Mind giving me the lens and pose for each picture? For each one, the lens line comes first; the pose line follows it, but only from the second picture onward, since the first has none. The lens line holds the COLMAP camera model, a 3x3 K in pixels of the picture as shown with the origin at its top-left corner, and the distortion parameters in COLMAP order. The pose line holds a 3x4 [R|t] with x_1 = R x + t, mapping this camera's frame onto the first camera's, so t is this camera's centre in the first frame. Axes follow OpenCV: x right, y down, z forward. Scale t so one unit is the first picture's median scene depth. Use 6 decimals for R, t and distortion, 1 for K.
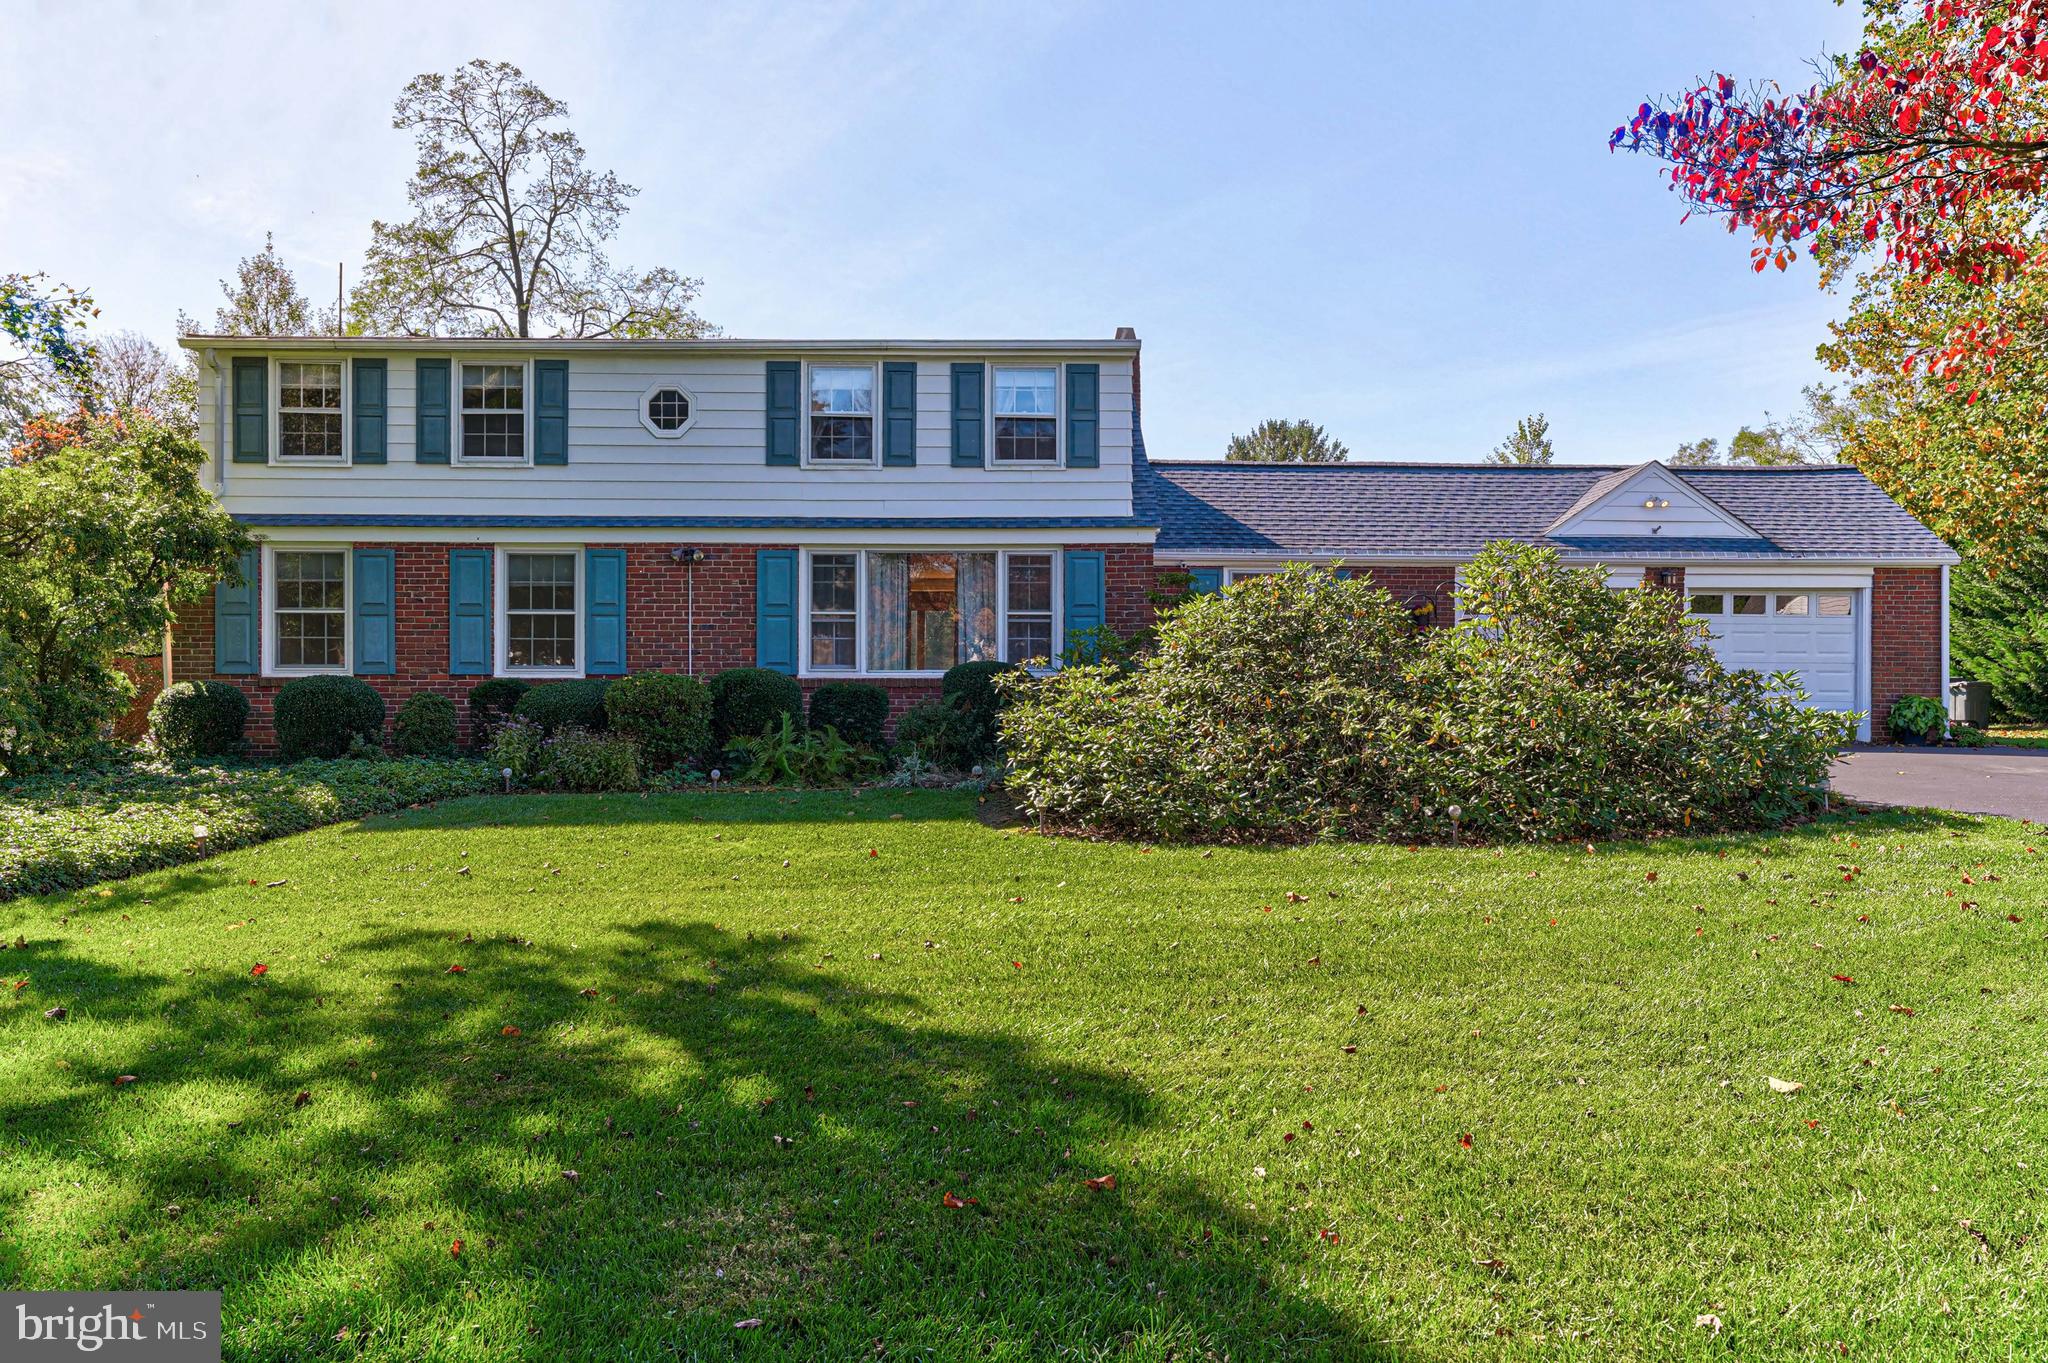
lens RADIAL K [[1337.4, 0, 1024.0], [0, 1337.4, 681.5], [0, 0, 1]] dist [-0.000359, 0.002321]
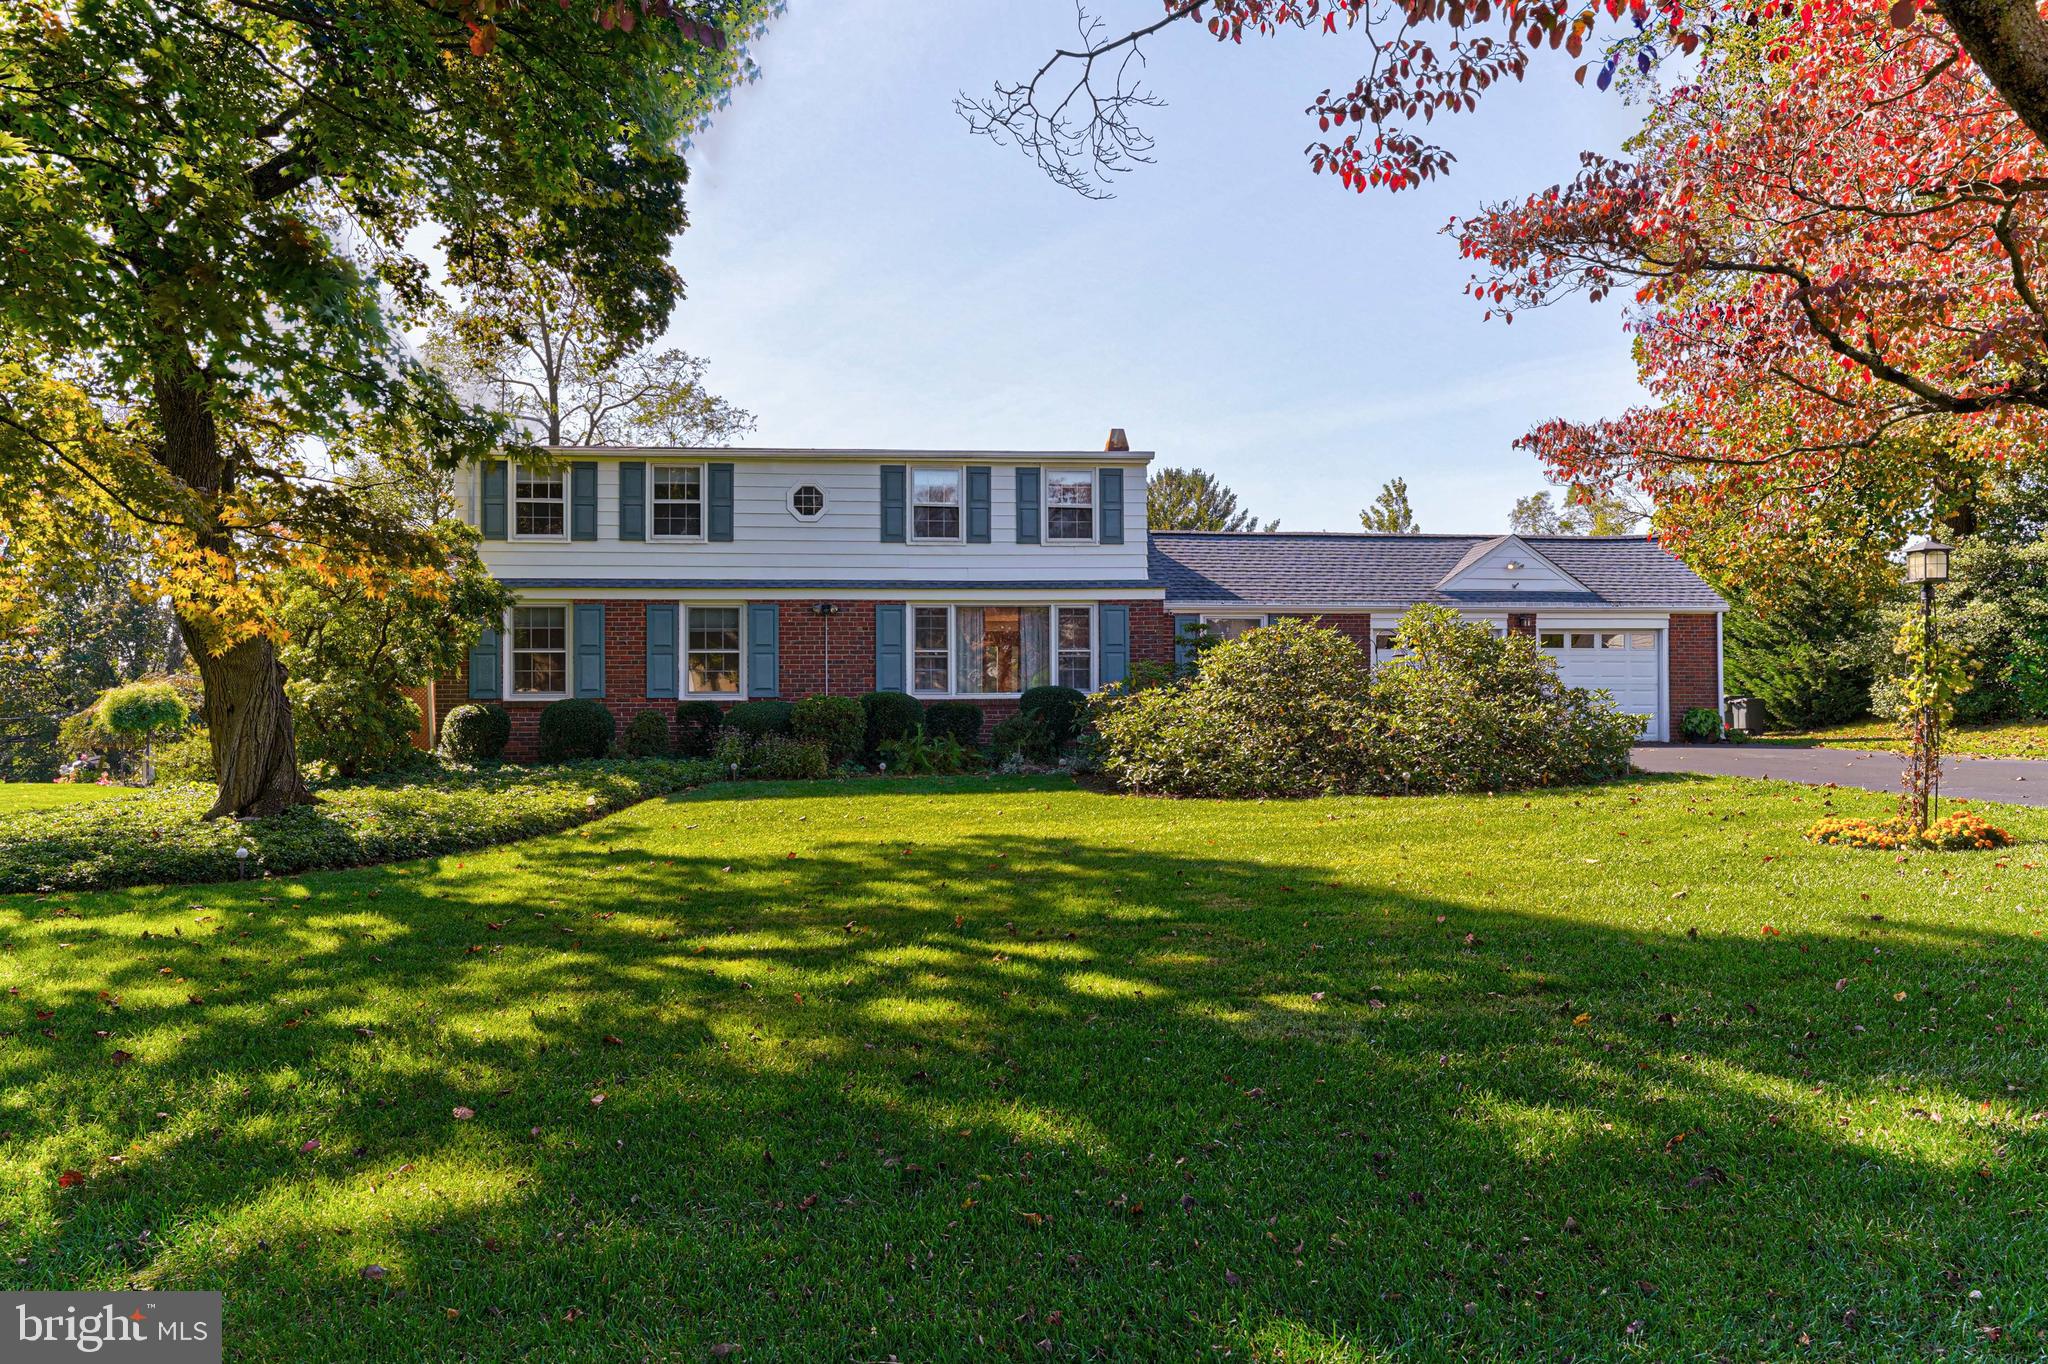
lens RADIAL K [[1267.2, 0, 1024.0], [0, 1267.2, 682.0], [0, 0, 1]] dist [-0.007170, -0.000777]
pose [[0.996961, -0.005525, 0.077711, -0.149764], [0.007063, 0.999784, -0.019524, 0.005952], [-0.077586, 0.020014, 0.996785, -0.286610]]
